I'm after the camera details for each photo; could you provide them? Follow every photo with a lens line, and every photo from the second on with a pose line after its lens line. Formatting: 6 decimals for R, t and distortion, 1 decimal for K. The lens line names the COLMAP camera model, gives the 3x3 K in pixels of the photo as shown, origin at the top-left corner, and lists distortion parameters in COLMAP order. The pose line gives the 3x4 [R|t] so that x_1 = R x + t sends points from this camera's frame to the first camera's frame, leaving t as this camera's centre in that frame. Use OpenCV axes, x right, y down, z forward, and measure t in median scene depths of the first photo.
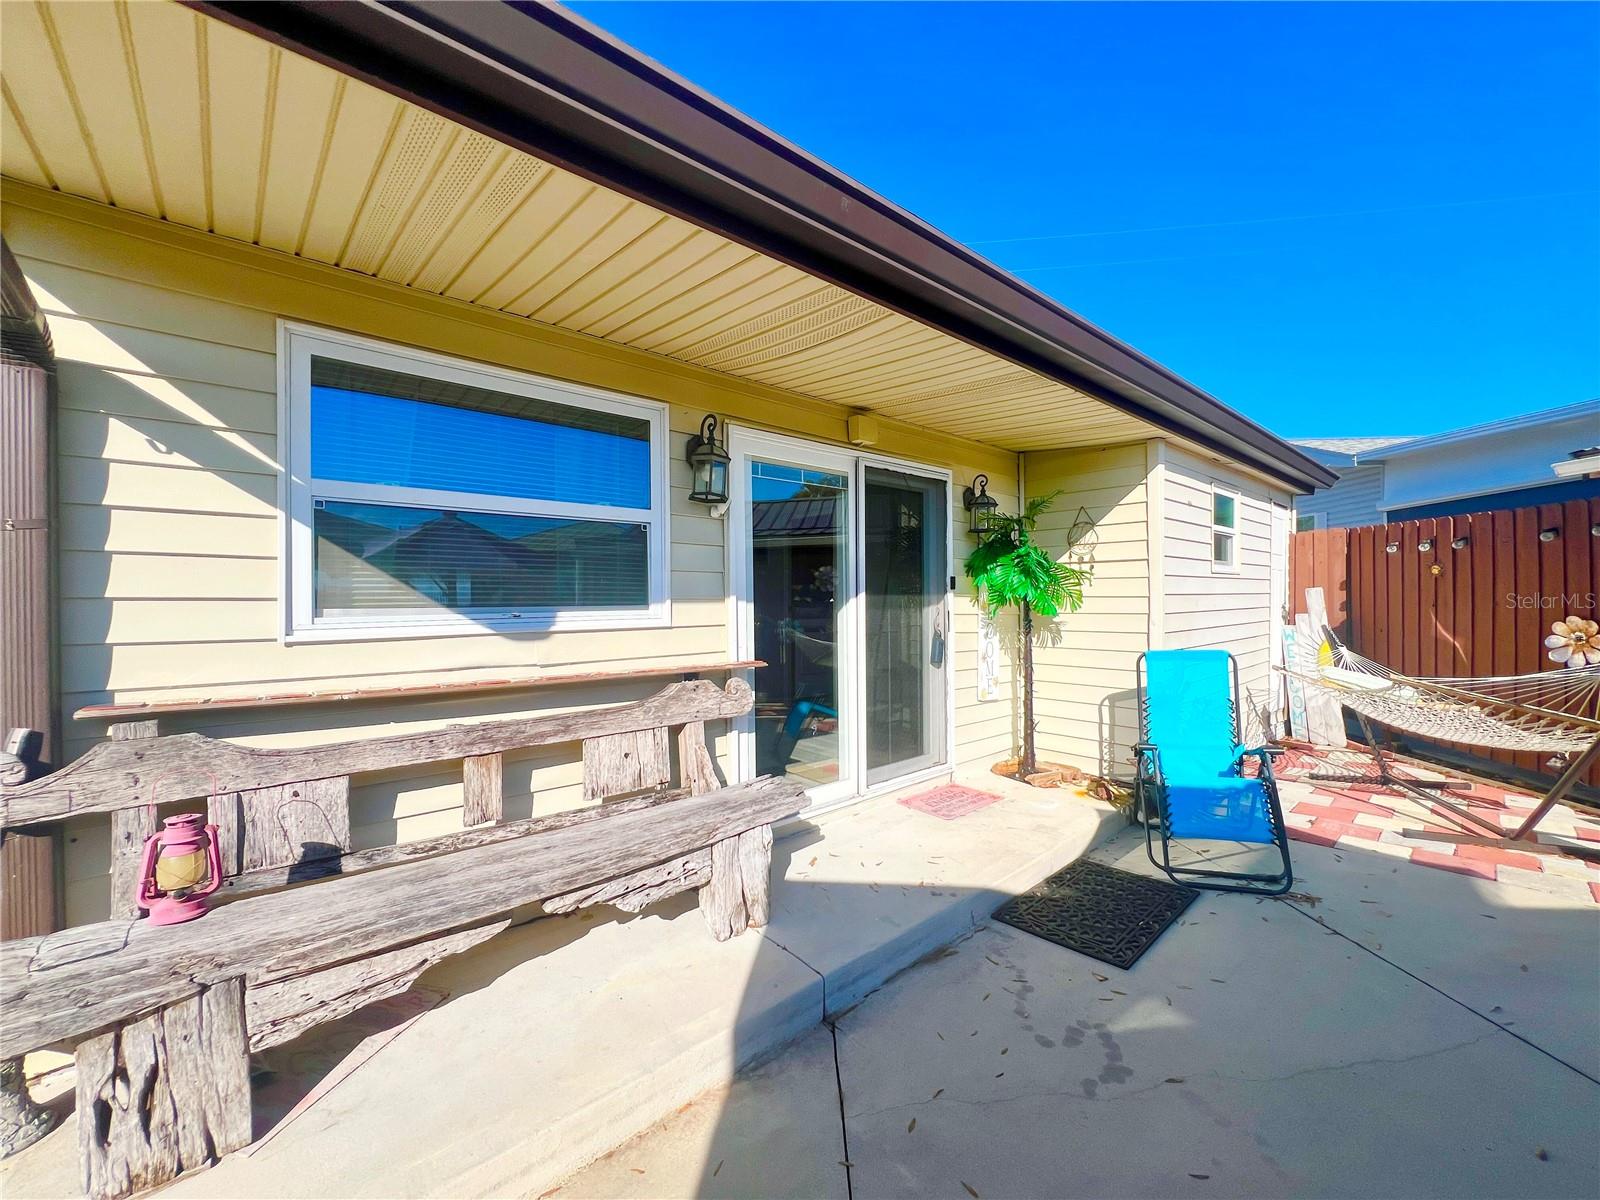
lens RADIAL K [[641.4, 0, 800.0], [0, 641.4, 600.0], [0, 0, 1]] dist [-0.000869, 0.000508]
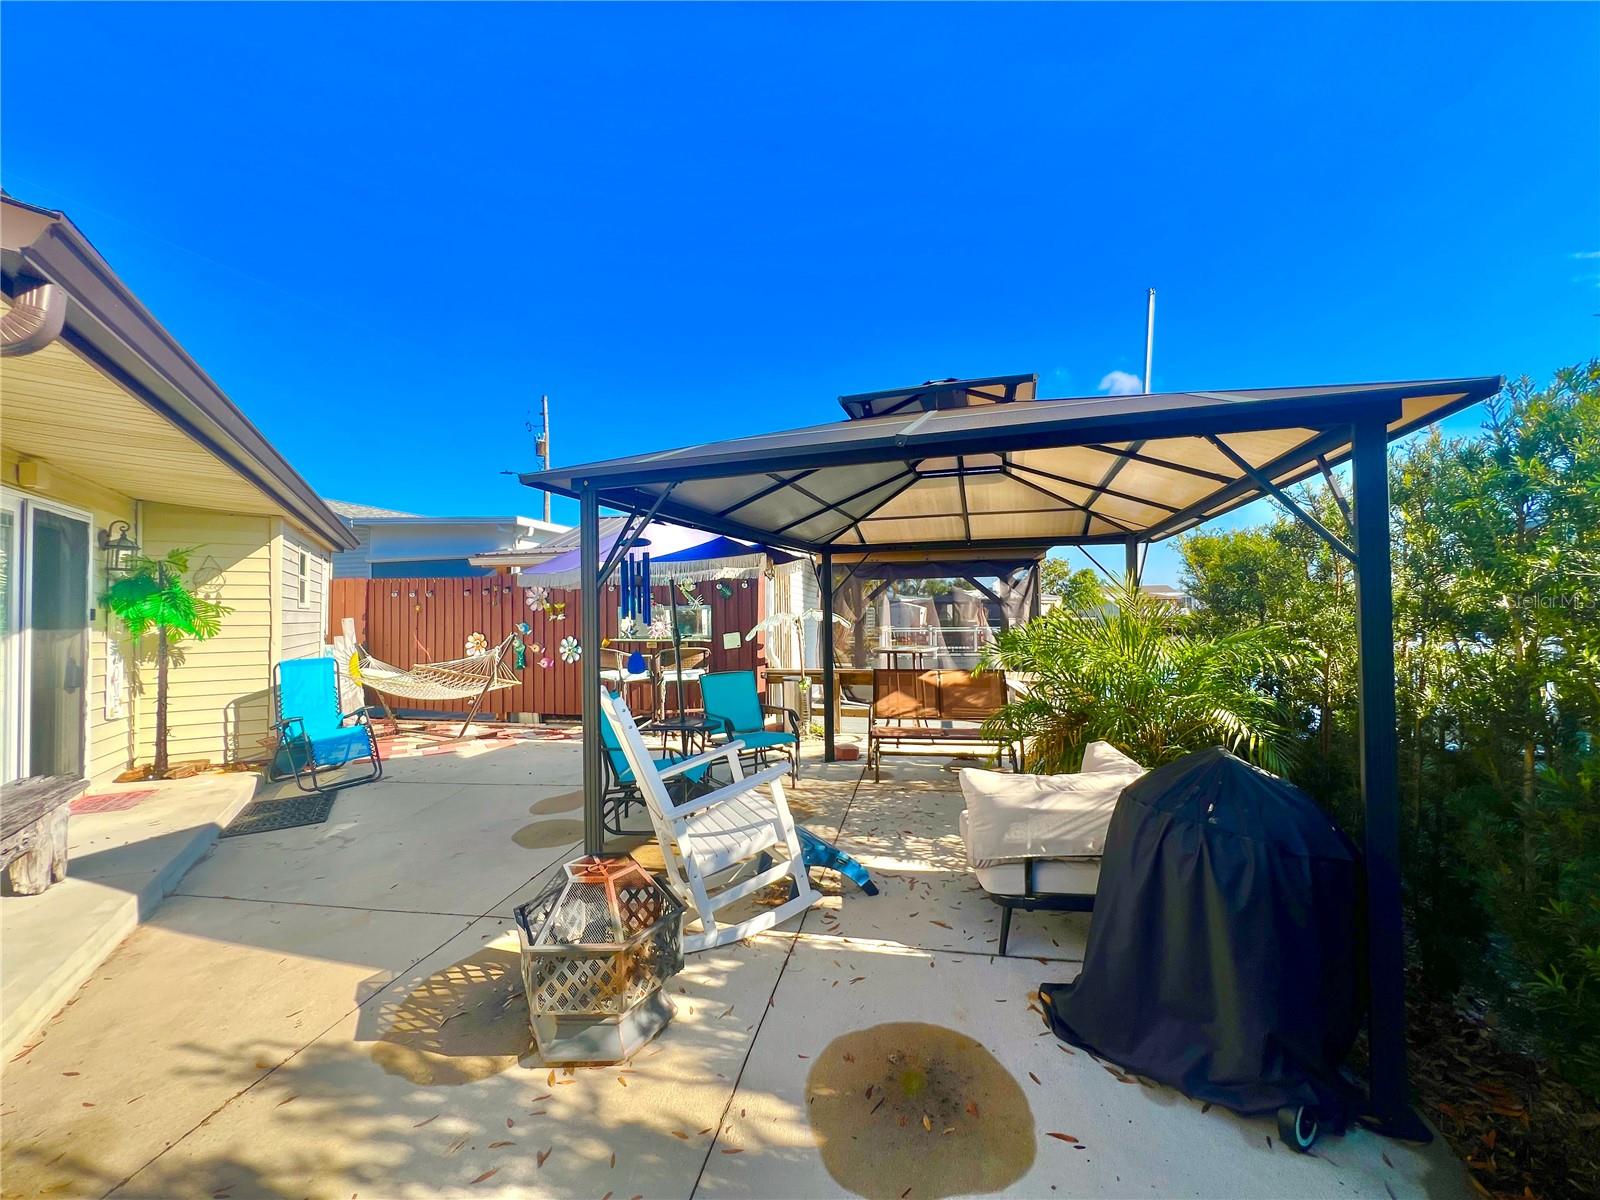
lens RADIAL K [[641.0, 0, 800.0], [0, 641.0, 600.0], [0, 0, 1]] dist [-0.012505, -0.000233]
pose [[0.196016, 0.028215, 0.980195, -0.587549], [0.014022, 0.999403, -0.031572, -0.000369], [-0.980500, 0.019933, 0.195504, -0.415408]]
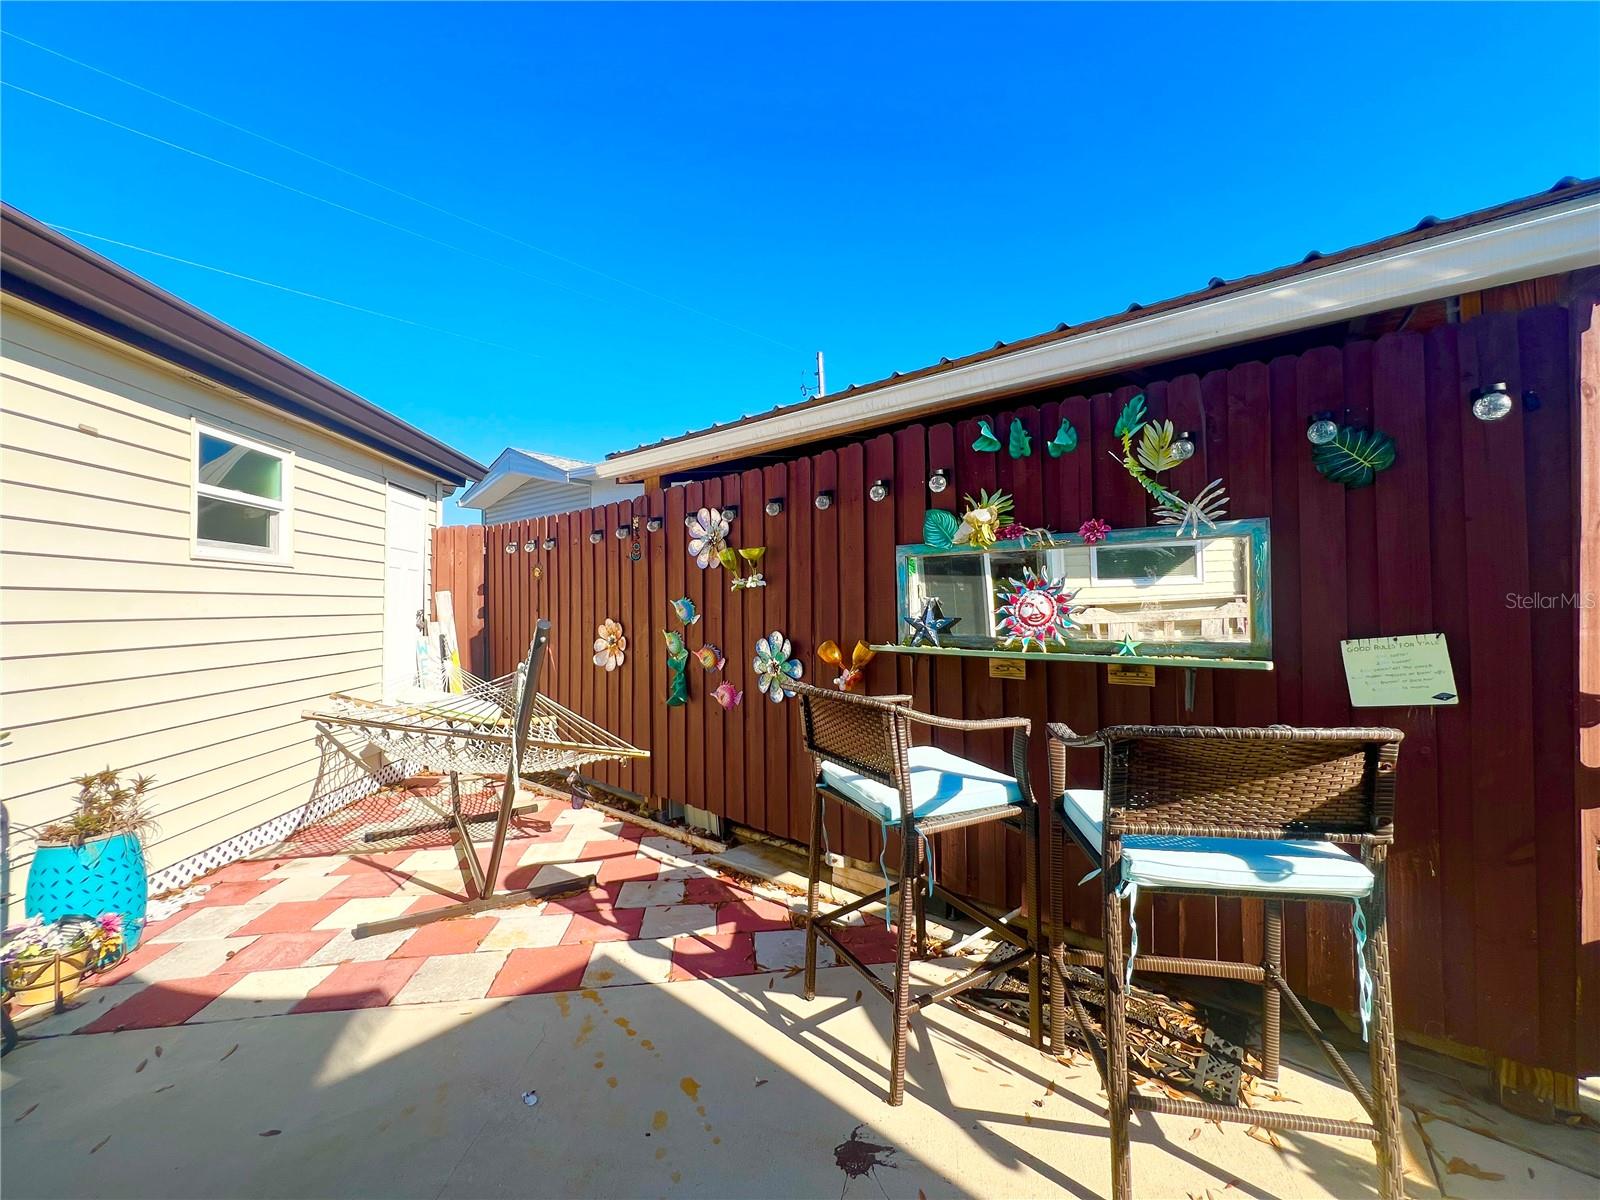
lens RADIAL K [[641.4, 0, 800.0], [0, 641.4, 600.0], [0, 0, 1]] dist [-0.000869, 0.000508]
pose [[0.590475, 0.011160, 0.806979, 0.543343], [0.005425, 0.999827, -0.017796, 0.014332], [-0.807038, 0.014886, 0.590312, 0.160211]]
